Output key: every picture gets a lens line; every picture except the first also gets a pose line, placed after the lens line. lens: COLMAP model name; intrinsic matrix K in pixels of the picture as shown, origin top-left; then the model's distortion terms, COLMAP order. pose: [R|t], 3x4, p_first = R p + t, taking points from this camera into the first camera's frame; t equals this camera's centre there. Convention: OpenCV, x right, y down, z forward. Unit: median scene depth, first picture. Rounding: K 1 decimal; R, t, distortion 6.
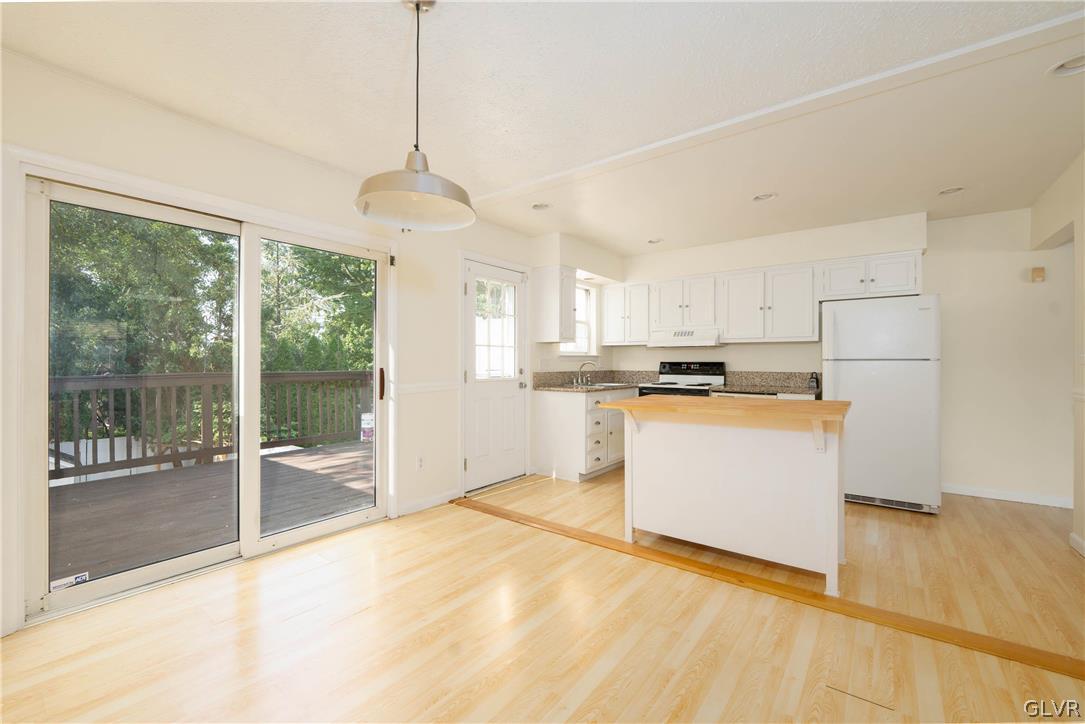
lens RADIAL K [[457.7, 0, 544.1], [0, 457.7, 365.1], [0, 0, 1]] dist [-0.003140, 0.000001]
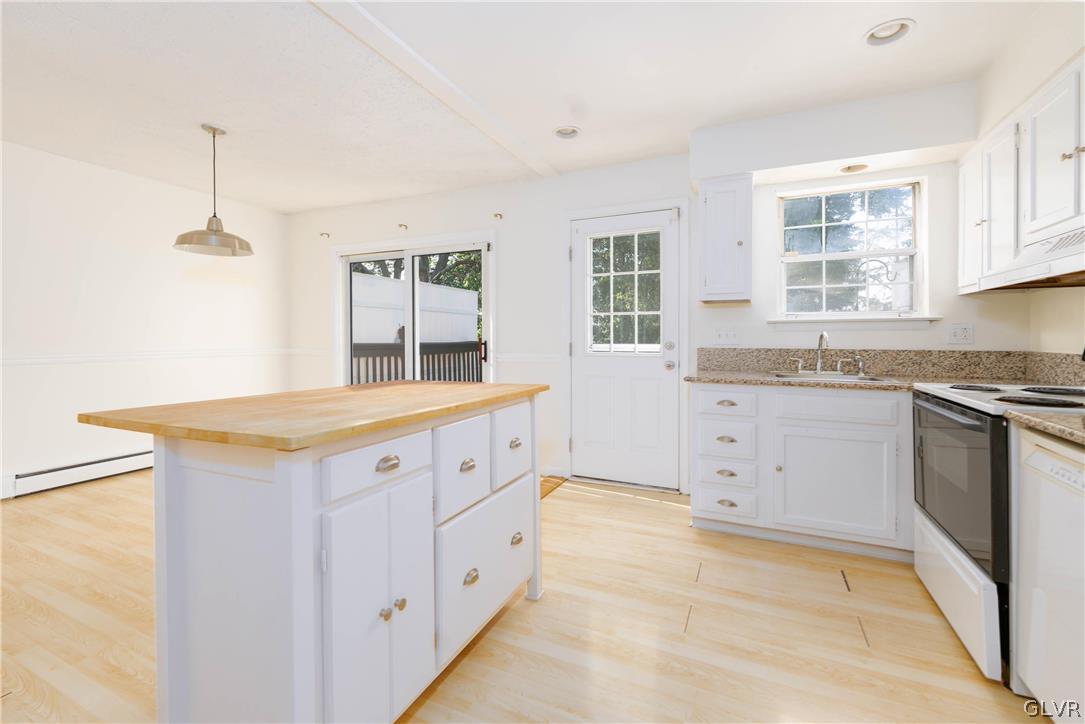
lens RADIAL K [[461.3, 0, 547.5], [0, 461.3, 338.2], [0, 0, 1]] dist [0.034690, 0.000099]
pose [[0.219867, 0.002535, -0.975527, 0.624730], [-0.006606, 0.999978, 0.001110, 0.002227], [0.975508, 0.006200, 0.219879, 0.646053]]
